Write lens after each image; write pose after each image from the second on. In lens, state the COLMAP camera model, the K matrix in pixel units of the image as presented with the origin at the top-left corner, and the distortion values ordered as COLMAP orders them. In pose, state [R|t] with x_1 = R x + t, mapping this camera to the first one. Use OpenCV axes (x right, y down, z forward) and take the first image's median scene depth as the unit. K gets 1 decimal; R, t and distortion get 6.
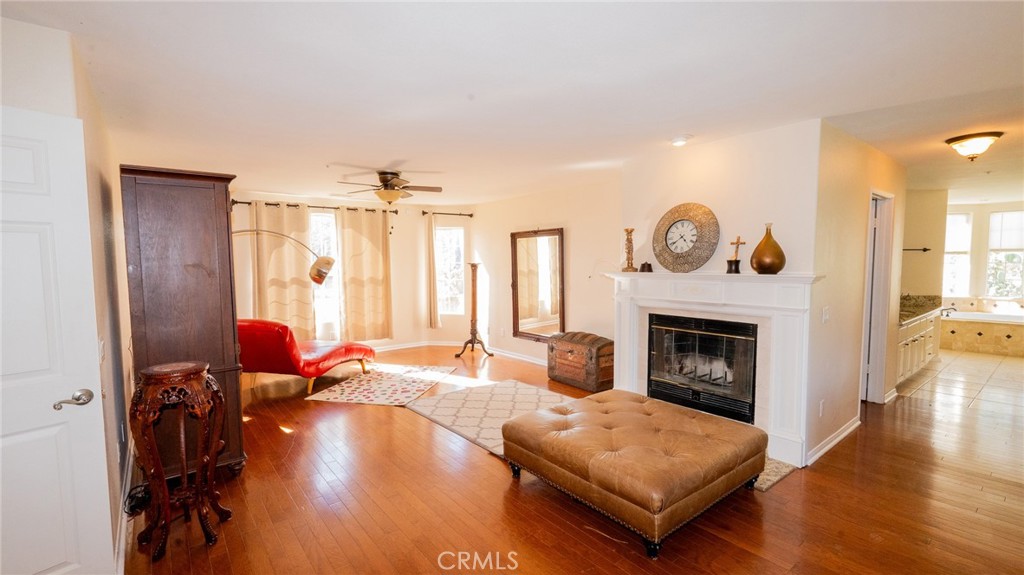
lens RADIAL K [[453.0, 0, 510.7], [0, 453.0, 291.3], [0, 0, 1]] dist [-0.003475, 0.000749]
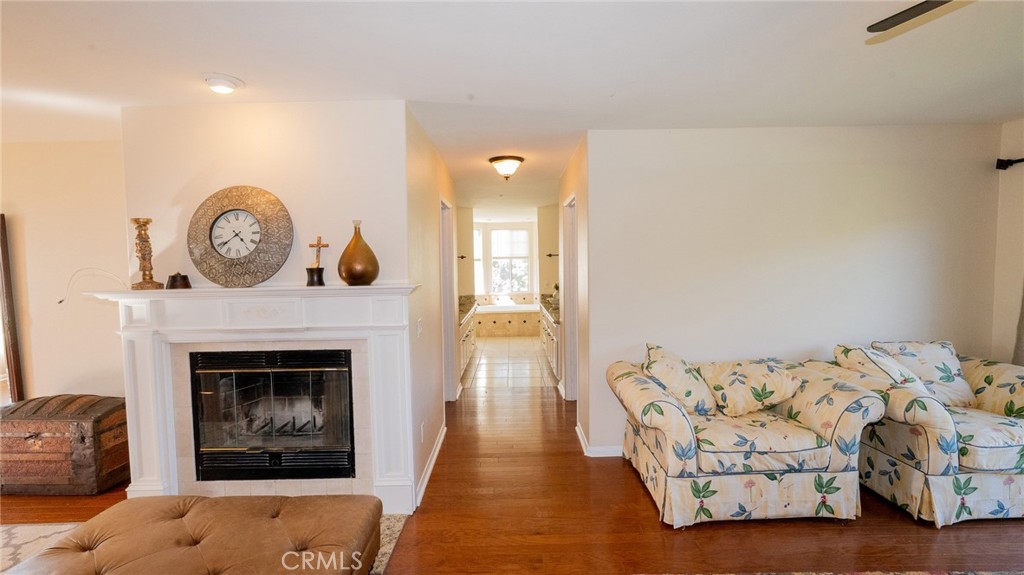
lens RADIAL K [[453.0, 0, 511.8], [0, 453.0, 289.9], [0, 0, 1]] dist [-0.003475, 0.000749]
pose [[0.622051, -0.050893, 0.781321, 0.096051], [0.066543, 0.997711, 0.012010, -0.017580], [-0.780144, 0.044521, 0.624014, 0.247427]]
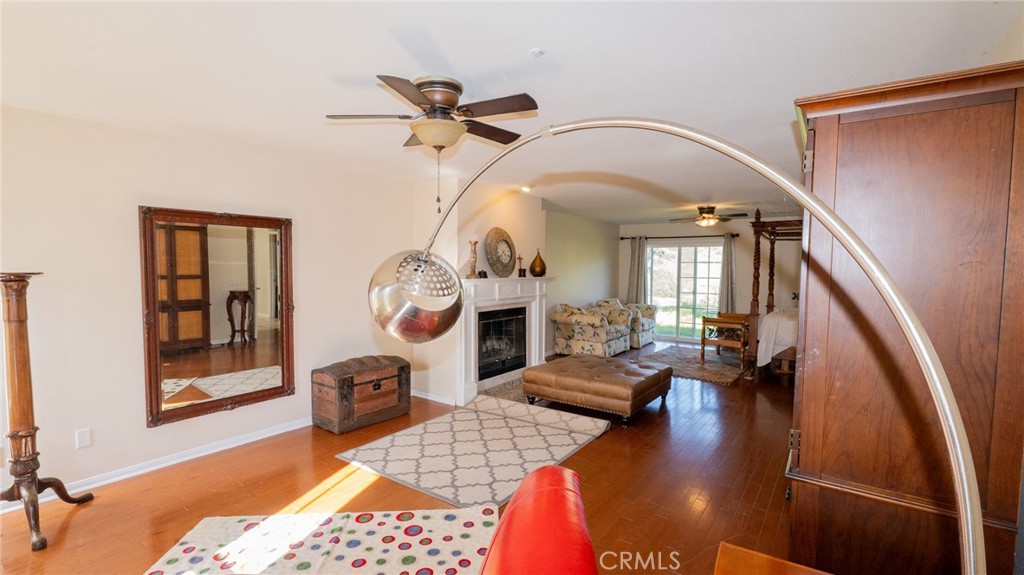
lens RADIAL K [[453.0, 0, 519.3], [0, 453.0, 284.7], [0, 0, 1]] dist [-0.003475, 0.000749]
pose [[-0.271959, -0.034117, 0.961704, -0.918821], [0.058268, 0.996954, 0.051845, -0.084120], [-0.960543, 0.070137, -0.269142, 1.256420]]
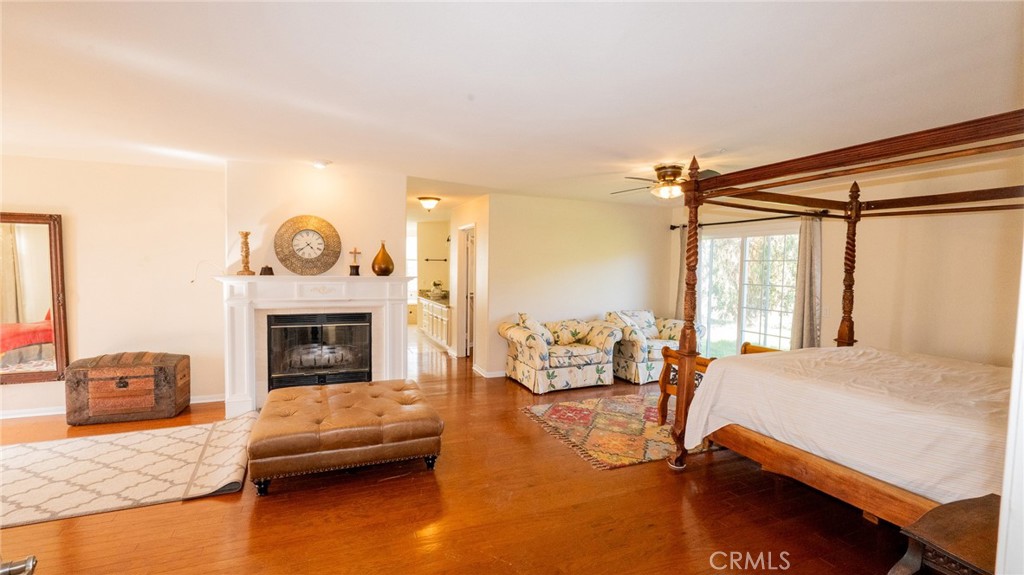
lens RADIAL K [[453.0, 0, 513.8], [0, 453.0, 289.5], [0, 0, 1]] dist [-0.003475, 0.000749]
pose [[0.270018, -0.038539, 0.962084, -0.557323], [0.047036, 0.998534, 0.026798, -0.011454], [-0.961706, 0.038016, 0.271435, 0.179361]]
